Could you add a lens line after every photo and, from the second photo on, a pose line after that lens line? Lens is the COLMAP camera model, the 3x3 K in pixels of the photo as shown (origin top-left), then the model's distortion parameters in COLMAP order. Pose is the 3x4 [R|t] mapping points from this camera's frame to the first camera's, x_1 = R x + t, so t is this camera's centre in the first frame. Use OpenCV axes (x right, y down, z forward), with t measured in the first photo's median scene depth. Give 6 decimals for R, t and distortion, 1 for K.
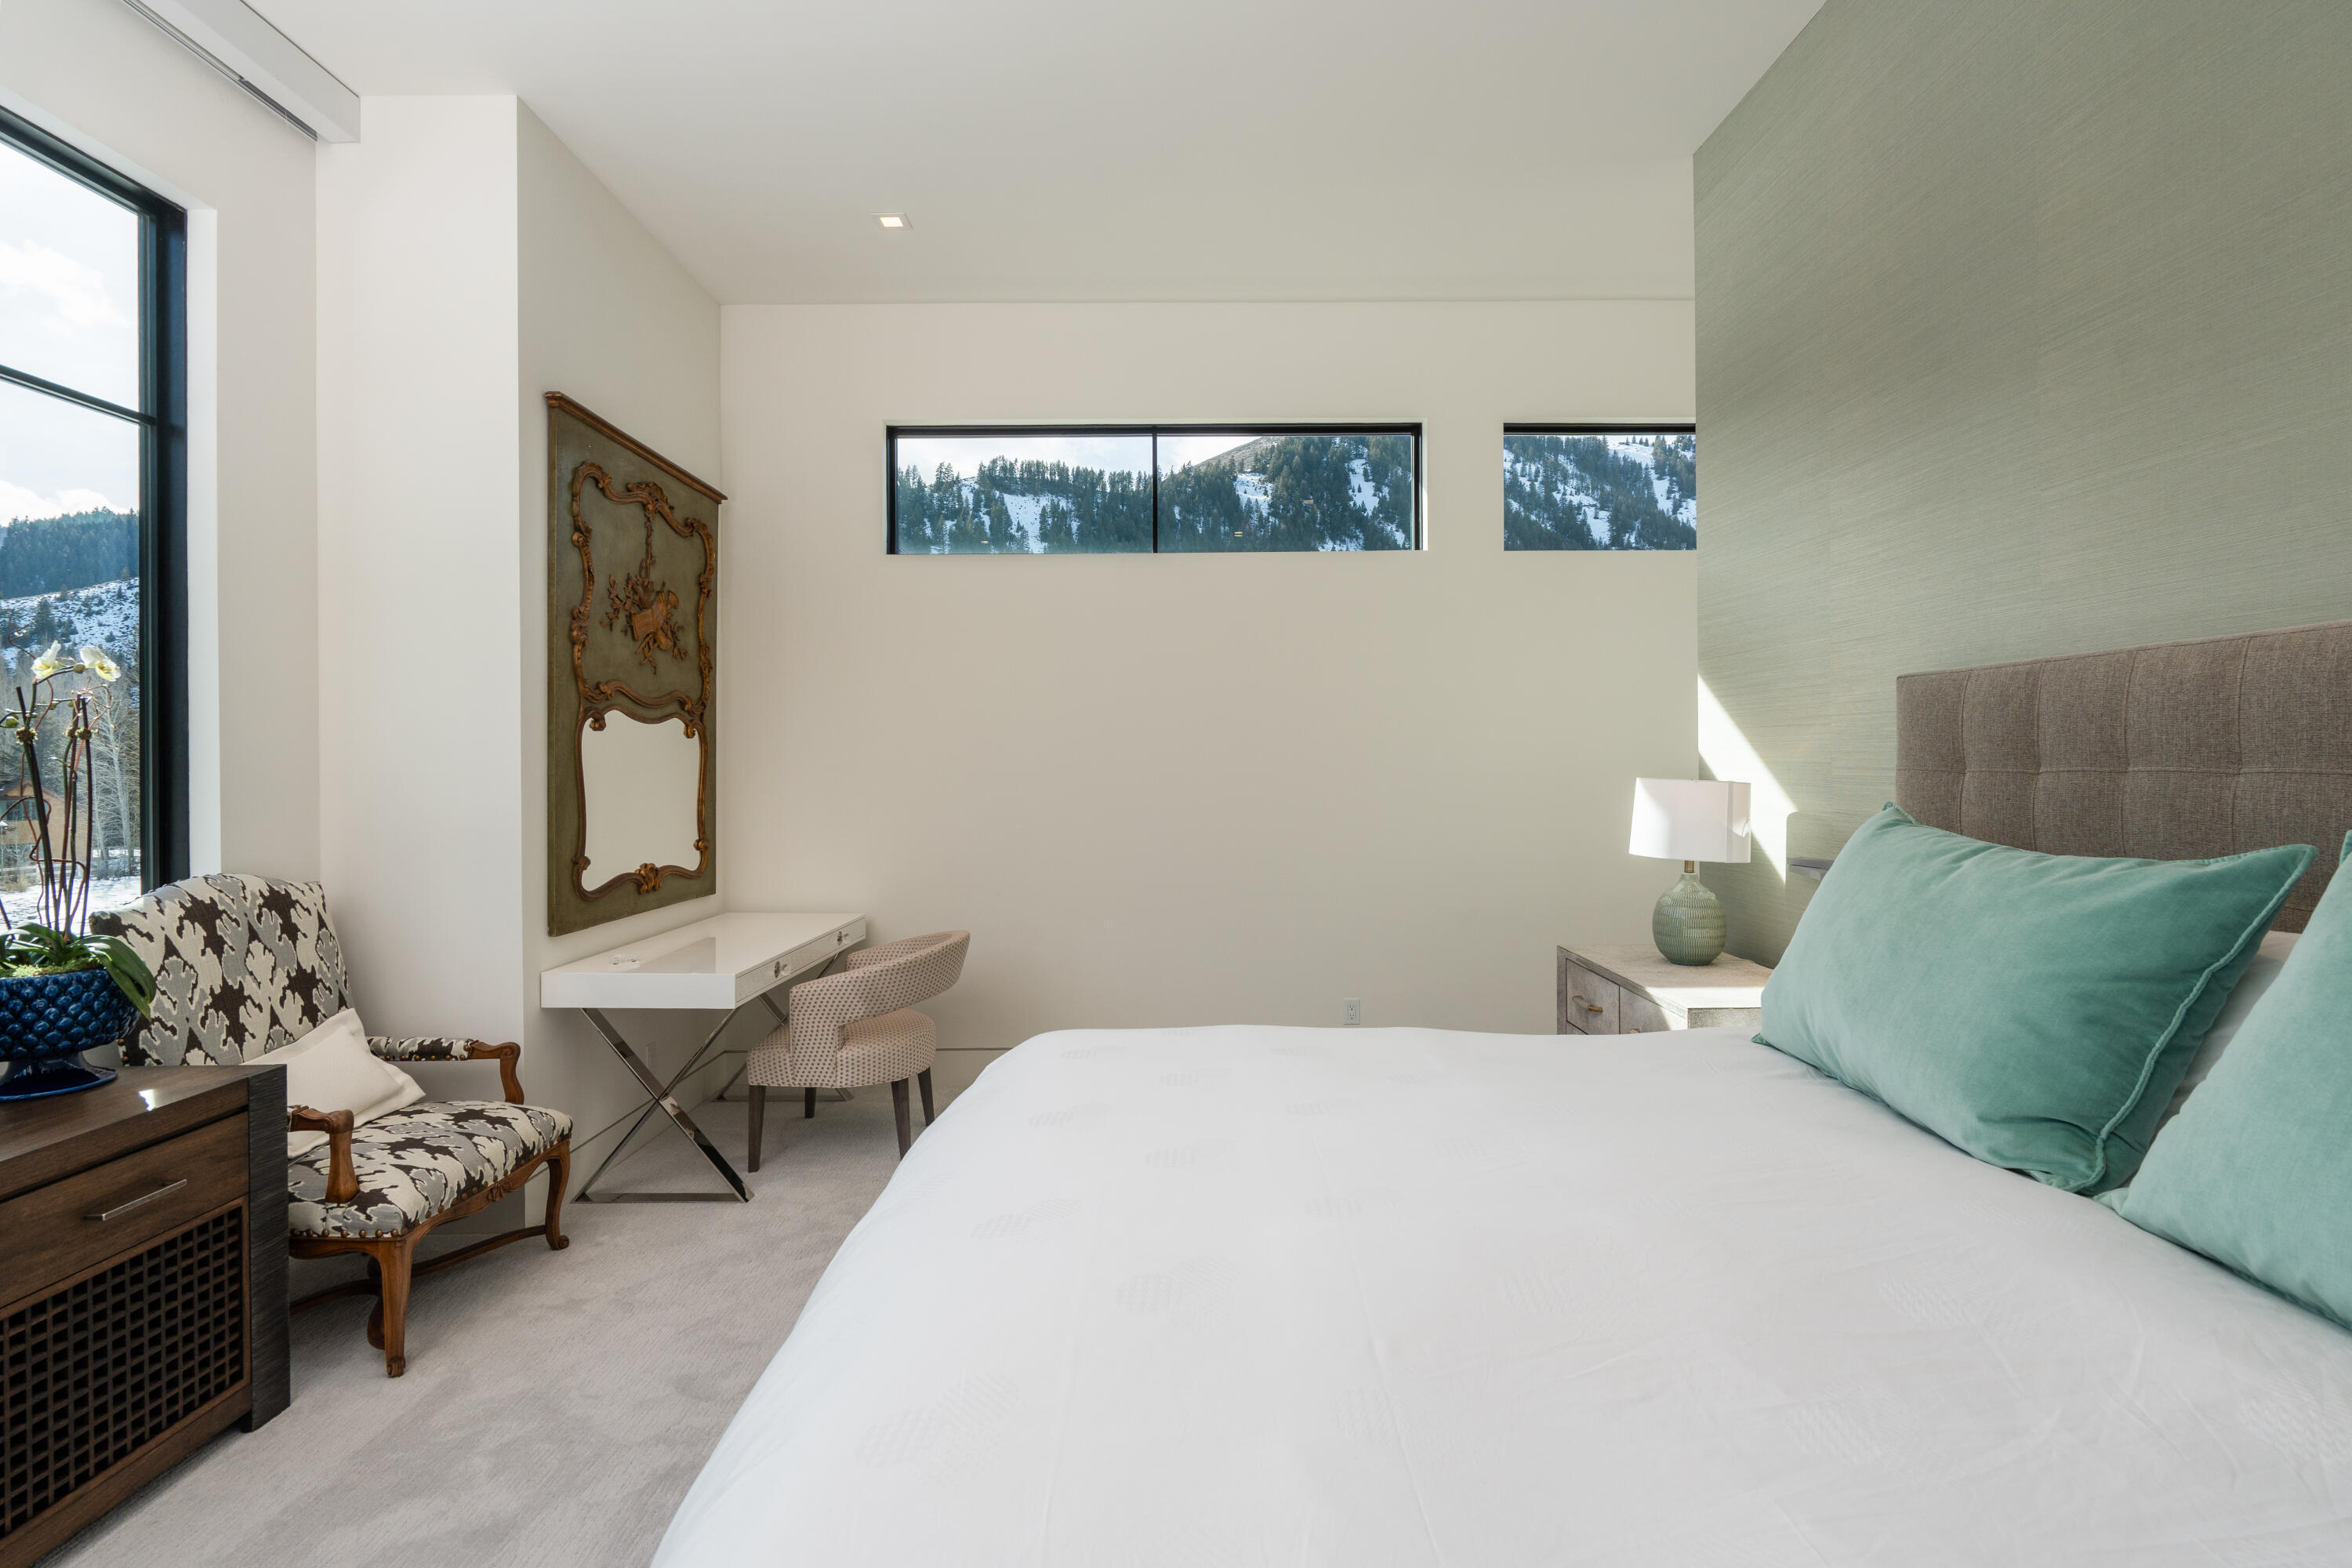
lens RADIAL K [[1086.0, 0, 1195.6], [0, 1086.0, 789.3], [0, 0, 1]] dist [-0.004602, 0.002107]
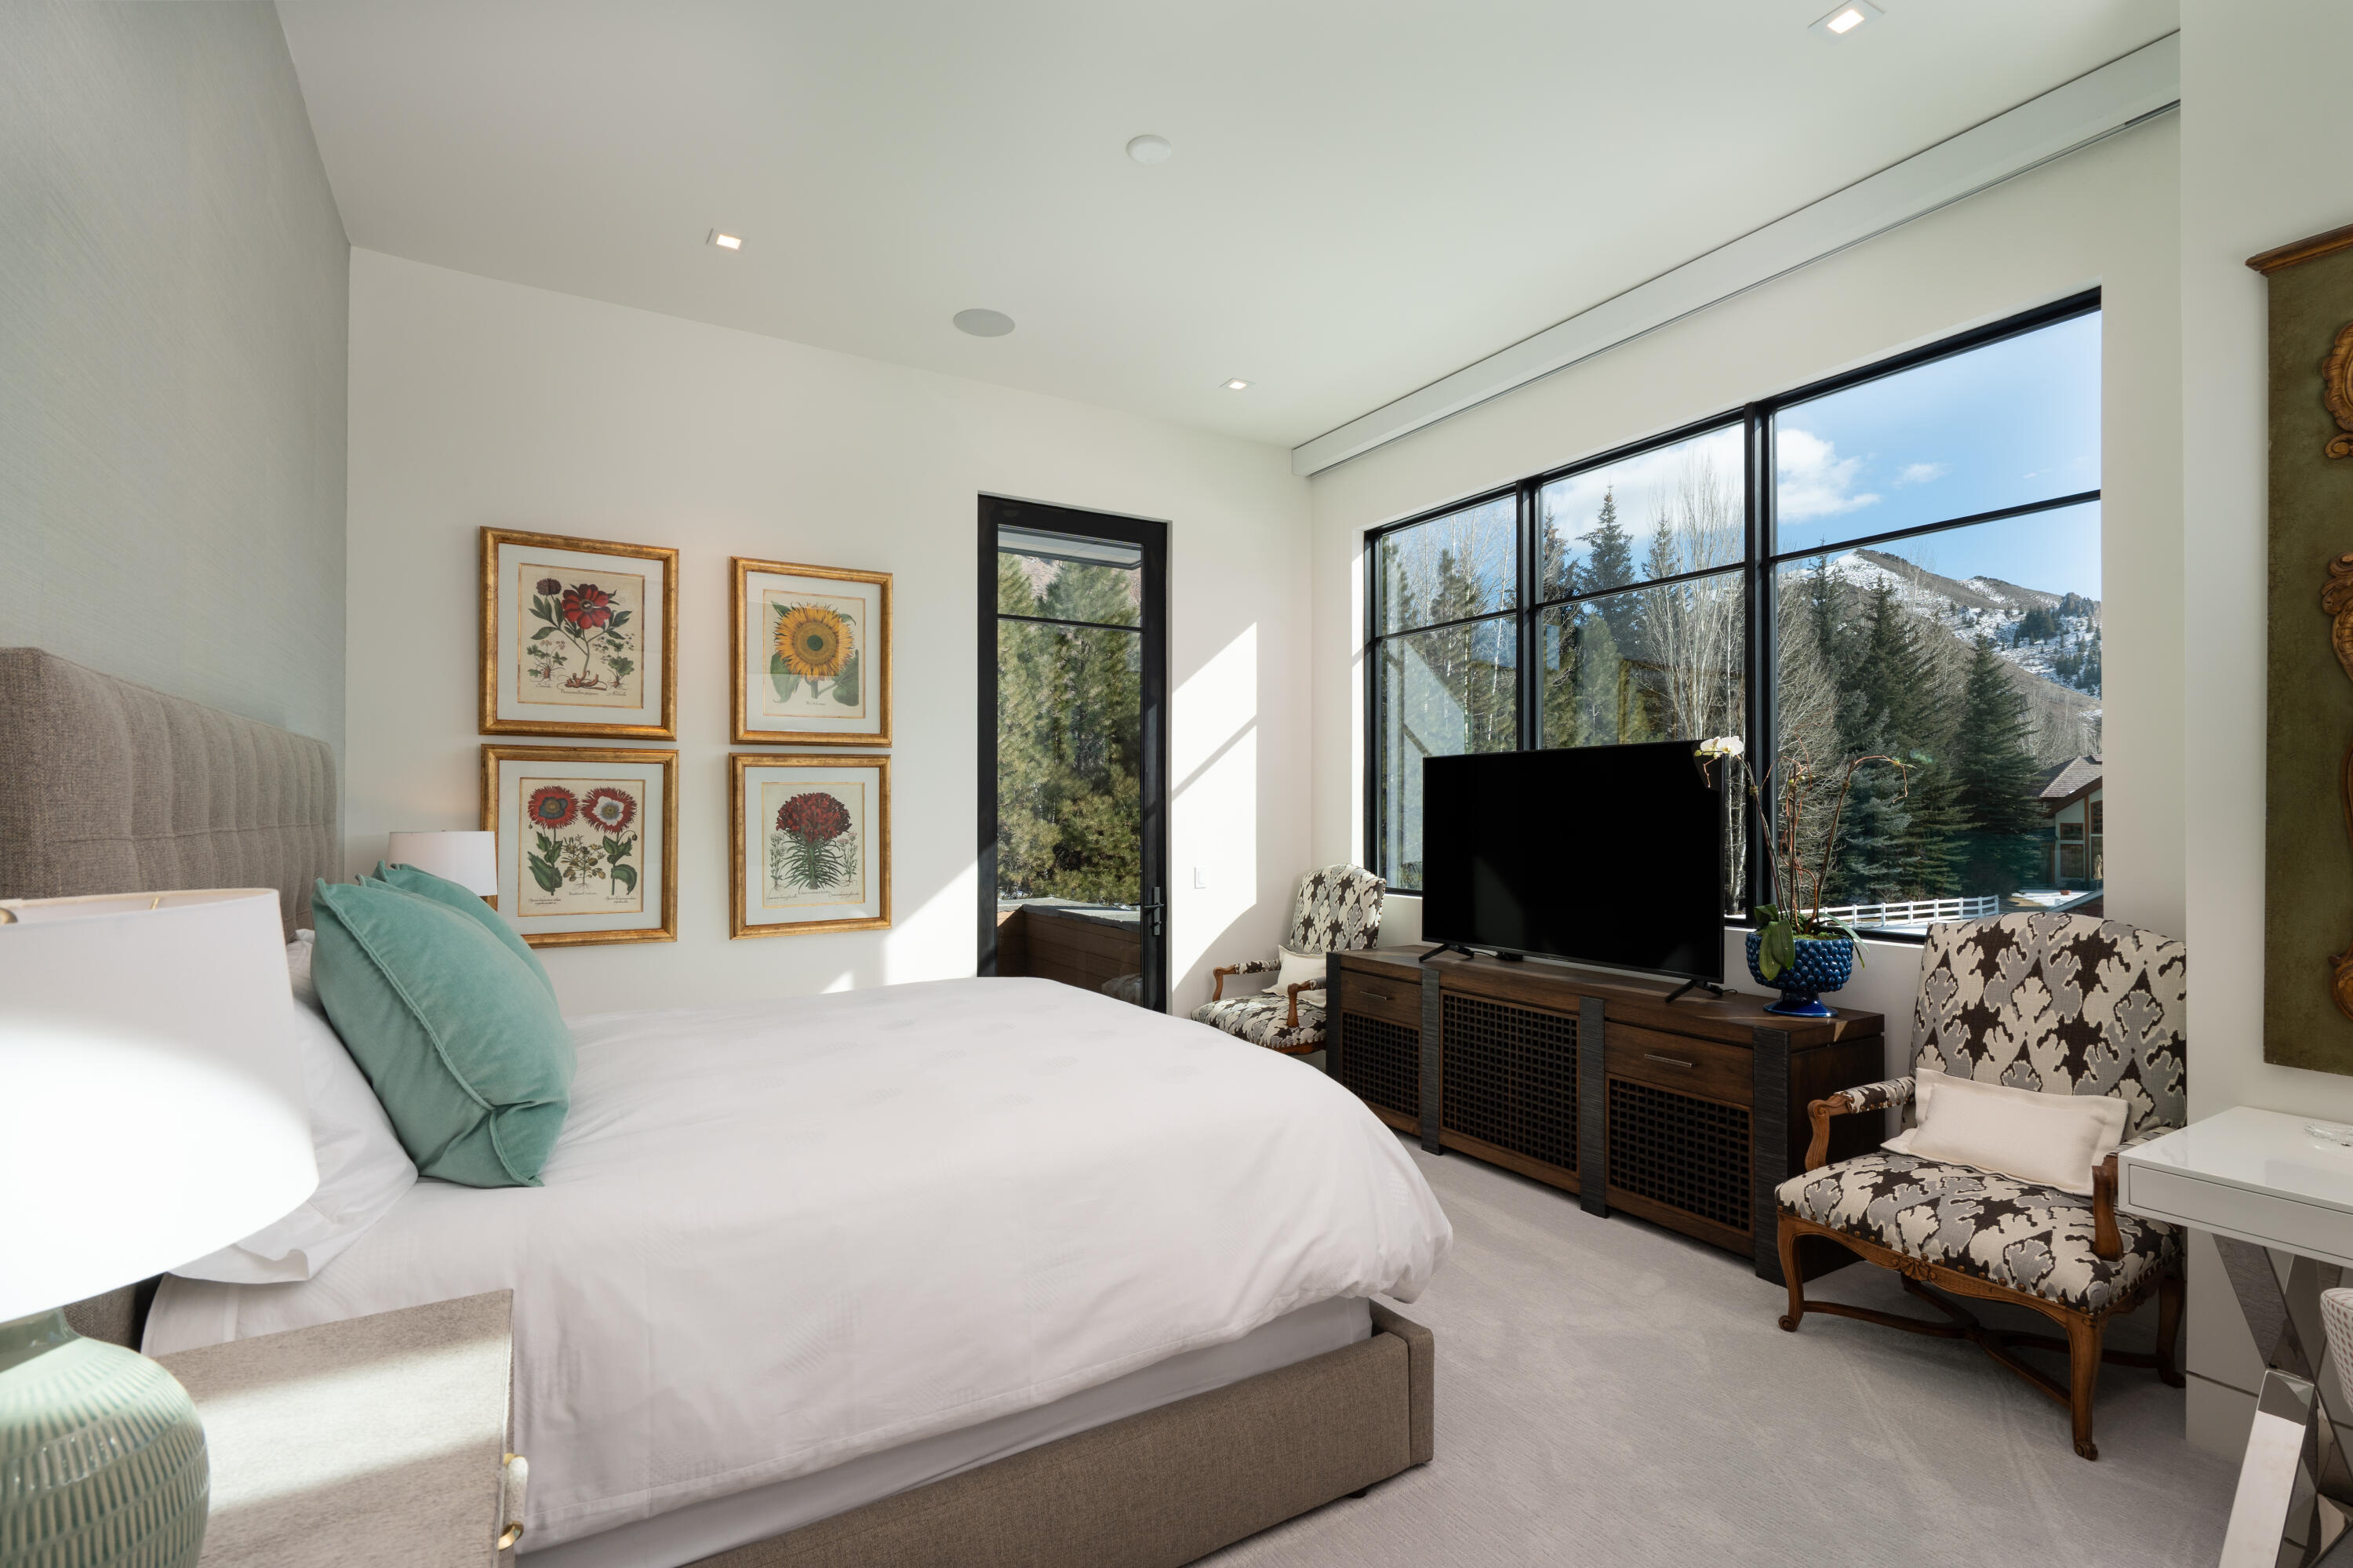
lens RADIAL K [[1086.5, 0, 1196.1], [0, 1086.5, 789.3], [0, 0, 1]] dist [-0.004602, 0.002107]
pose [[-0.860704, 0.001603, -0.509103, 0.365993], [-0.001985, 0.999977, 0.006504, -0.047554], [0.509101, 0.006608, -0.860681, 1.493023]]
